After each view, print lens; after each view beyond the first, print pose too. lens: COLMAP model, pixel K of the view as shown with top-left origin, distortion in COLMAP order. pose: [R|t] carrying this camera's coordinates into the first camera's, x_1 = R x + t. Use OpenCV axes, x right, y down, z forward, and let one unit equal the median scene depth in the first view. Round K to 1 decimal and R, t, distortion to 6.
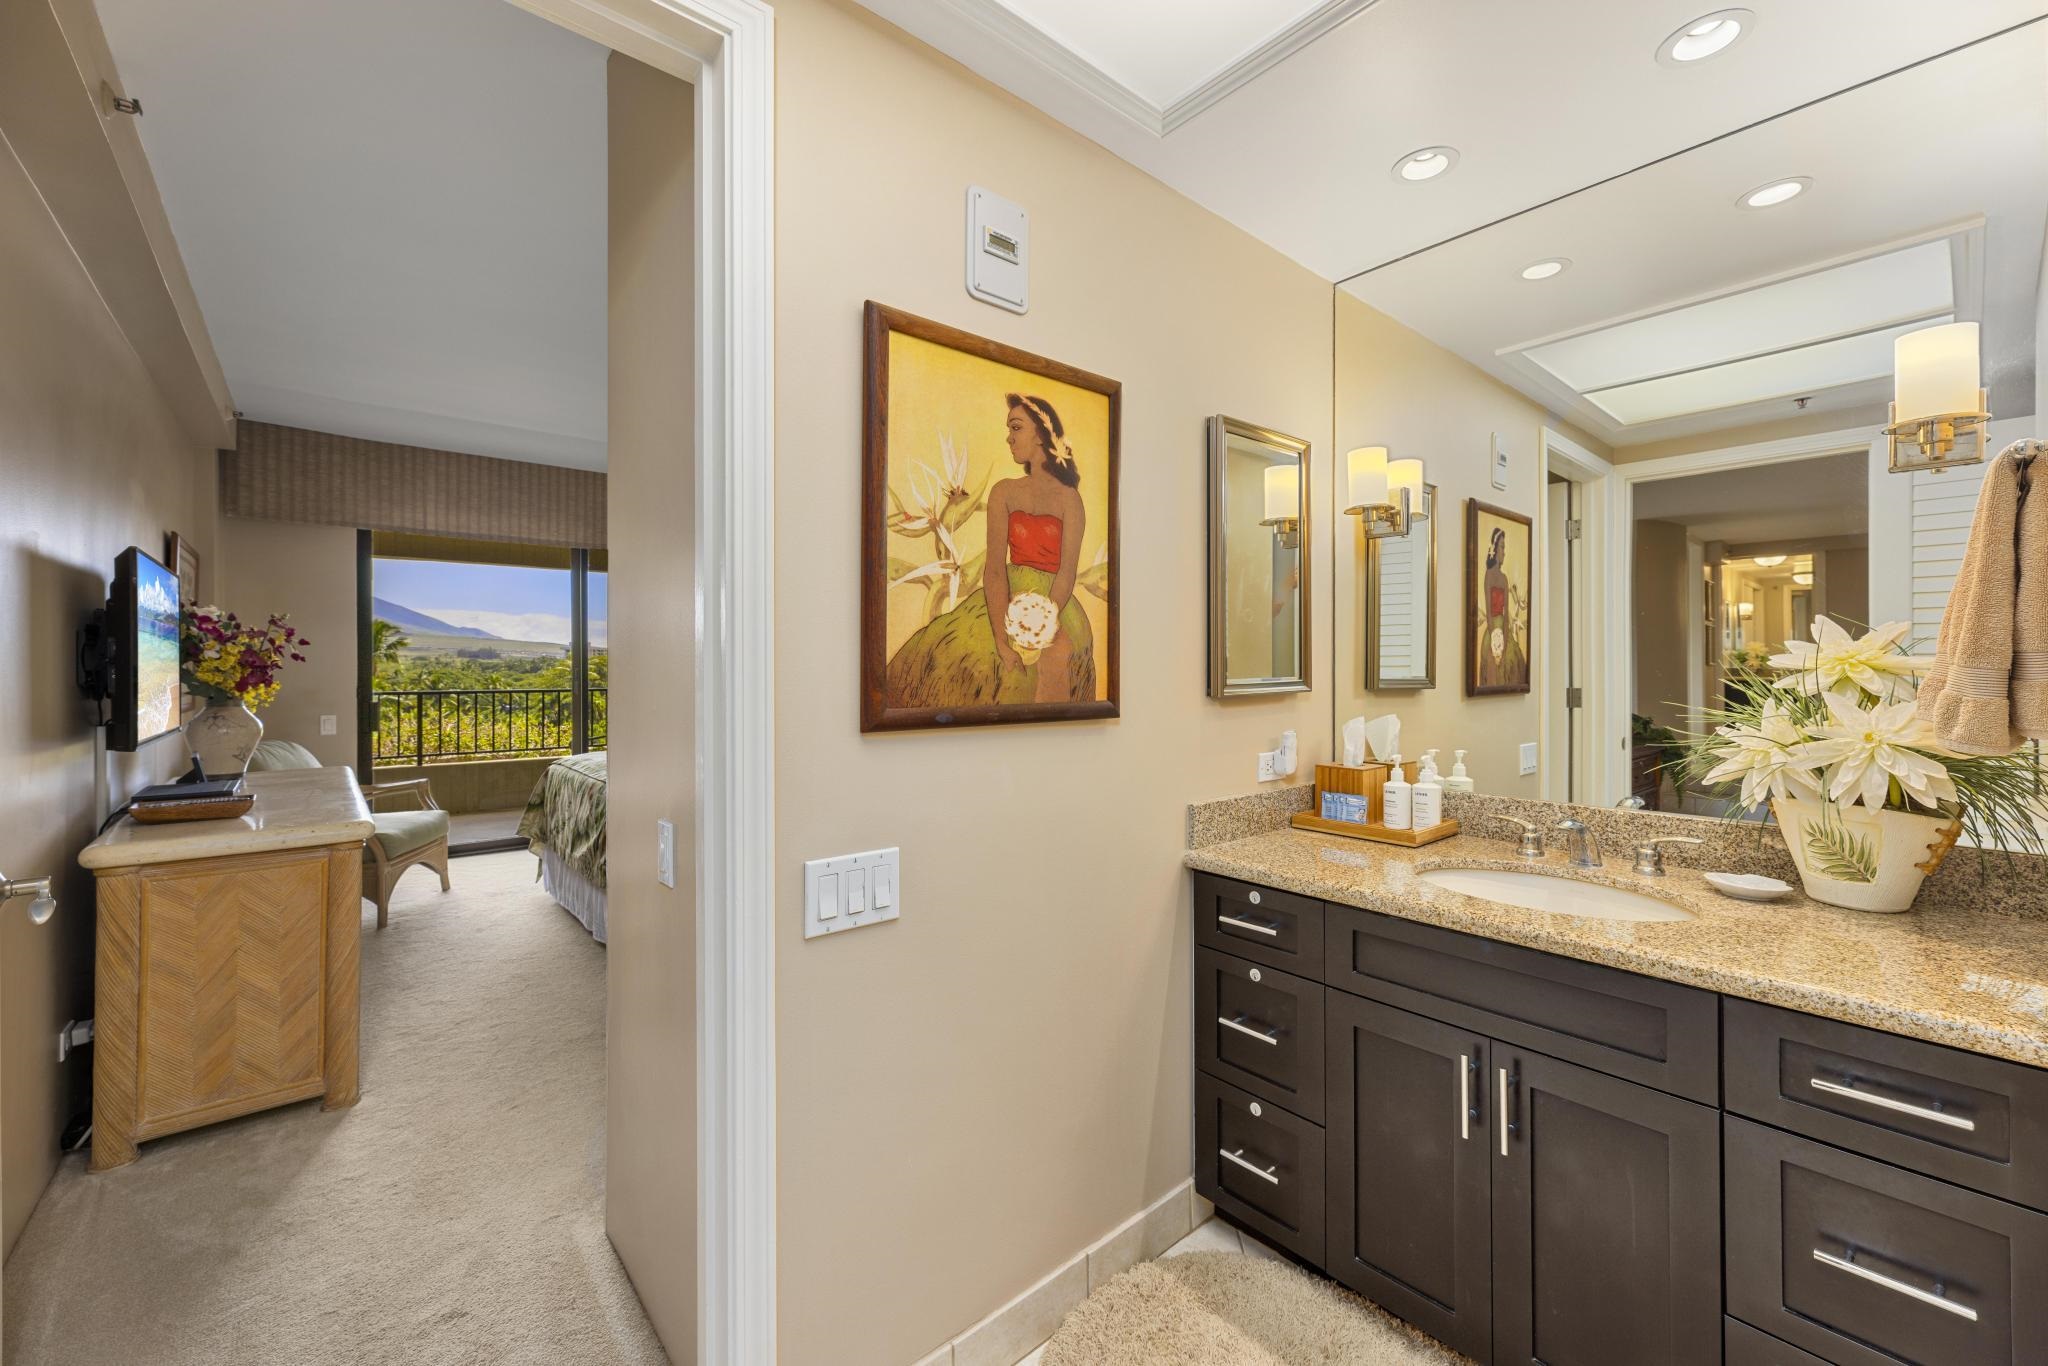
lens RADIAL K [[819.5, 0, 1030.5], [0, 819.5, 668.3], [0, 0, 1]] dist [-0.002232, -0.000269]
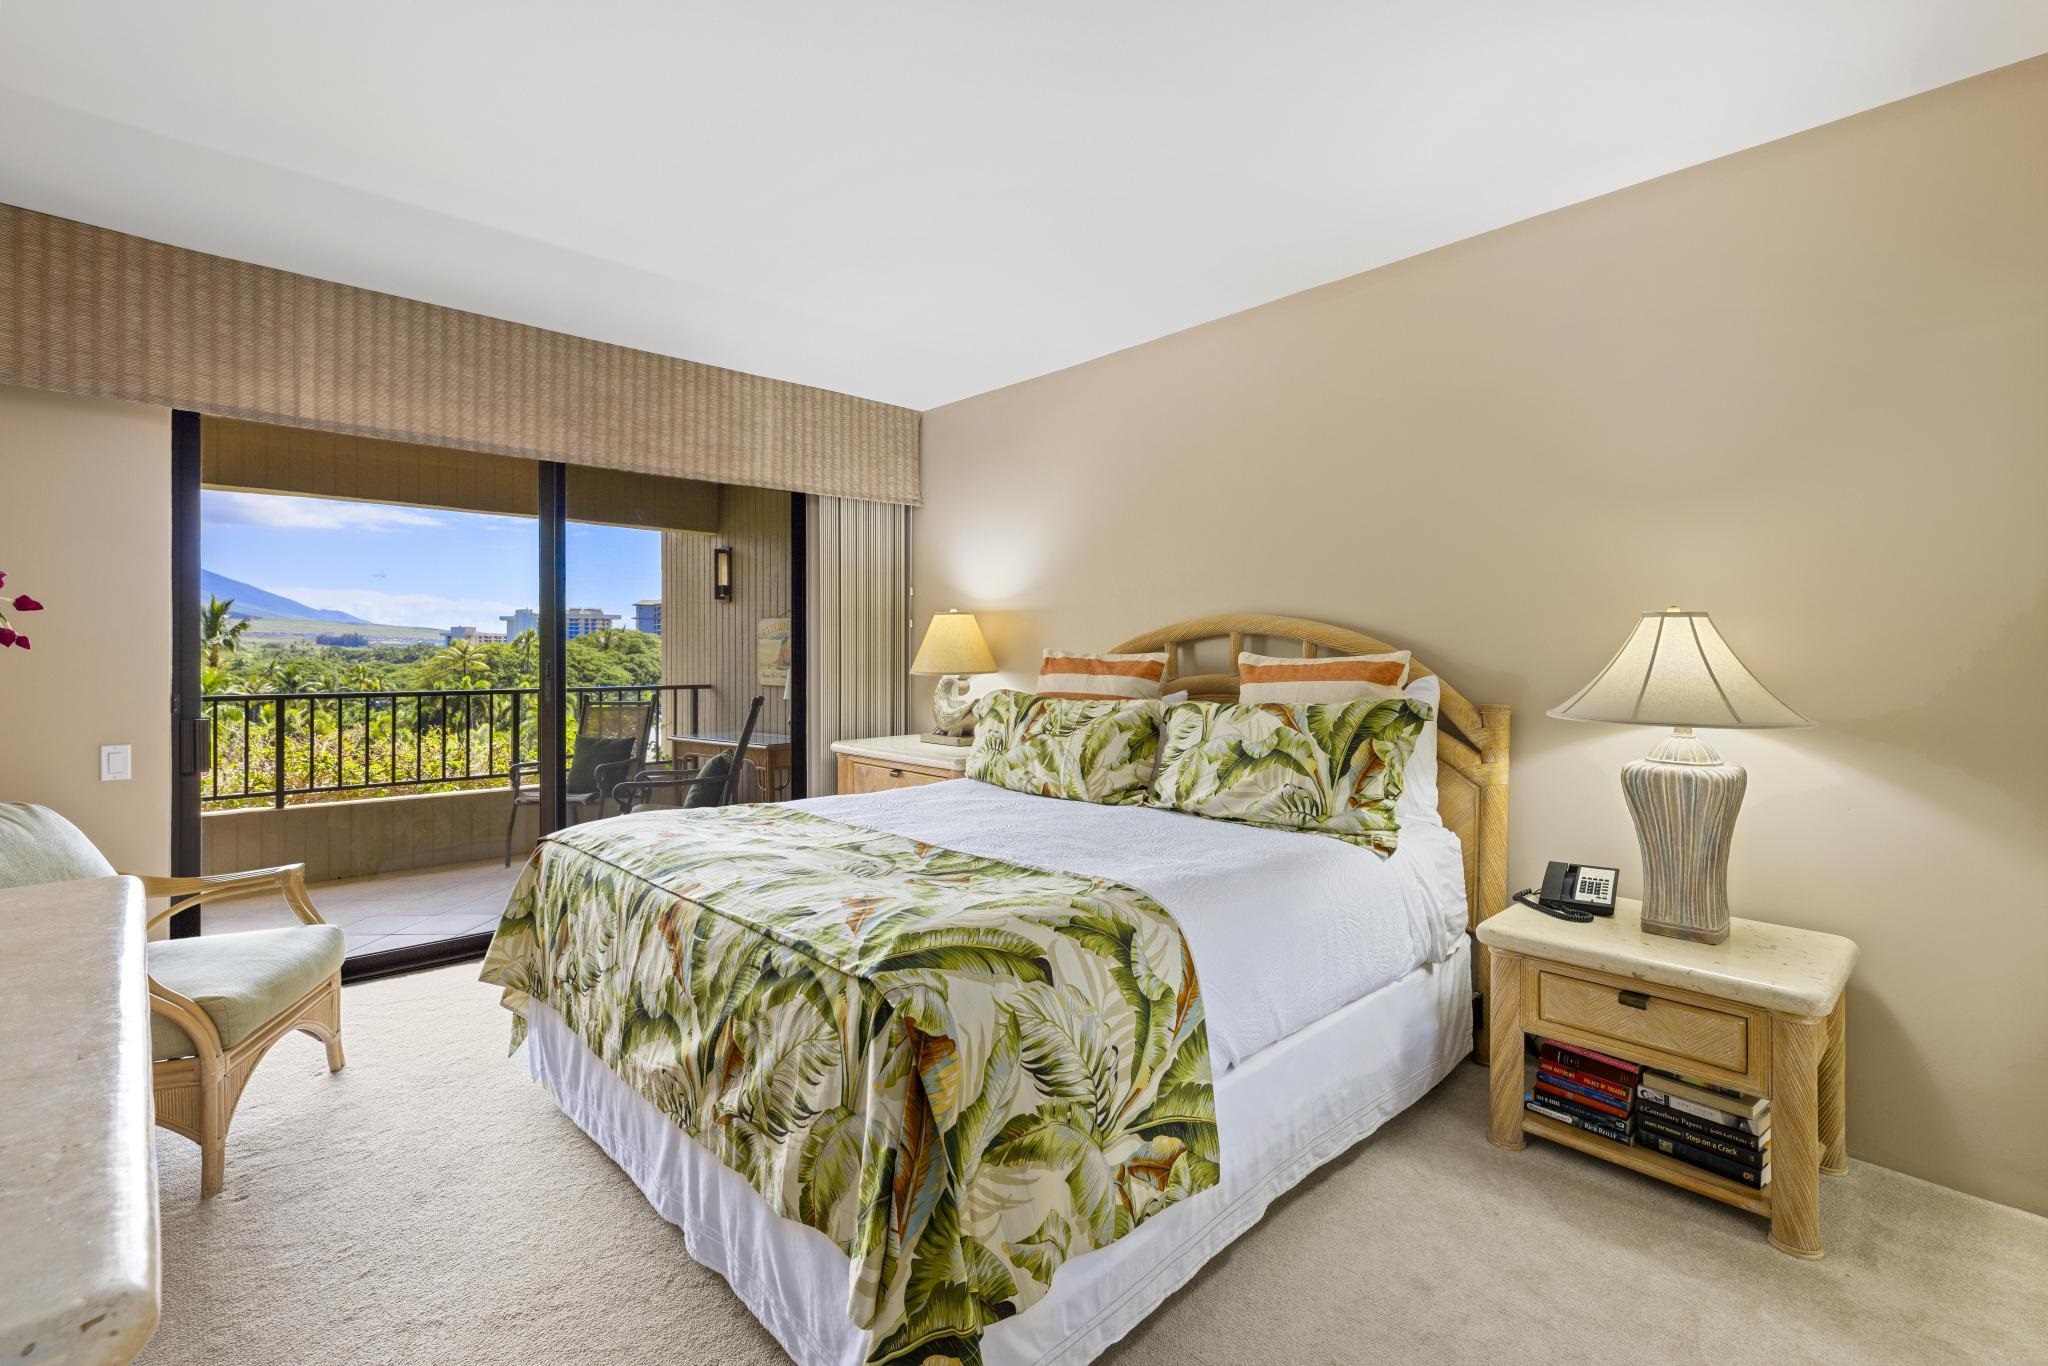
lens RADIAL K [[924.2, 0, 1019.0], [0, 924.2, 653.2], [0, 0, 1]] dist [0.000658, -0.000218]
pose [[0.999212, 0.000609, 0.039676, -0.261035], [-0.000419, 0.999988, -0.004794, -0.002120], [-0.039679, 0.004774, 0.999201, 0.335333]]
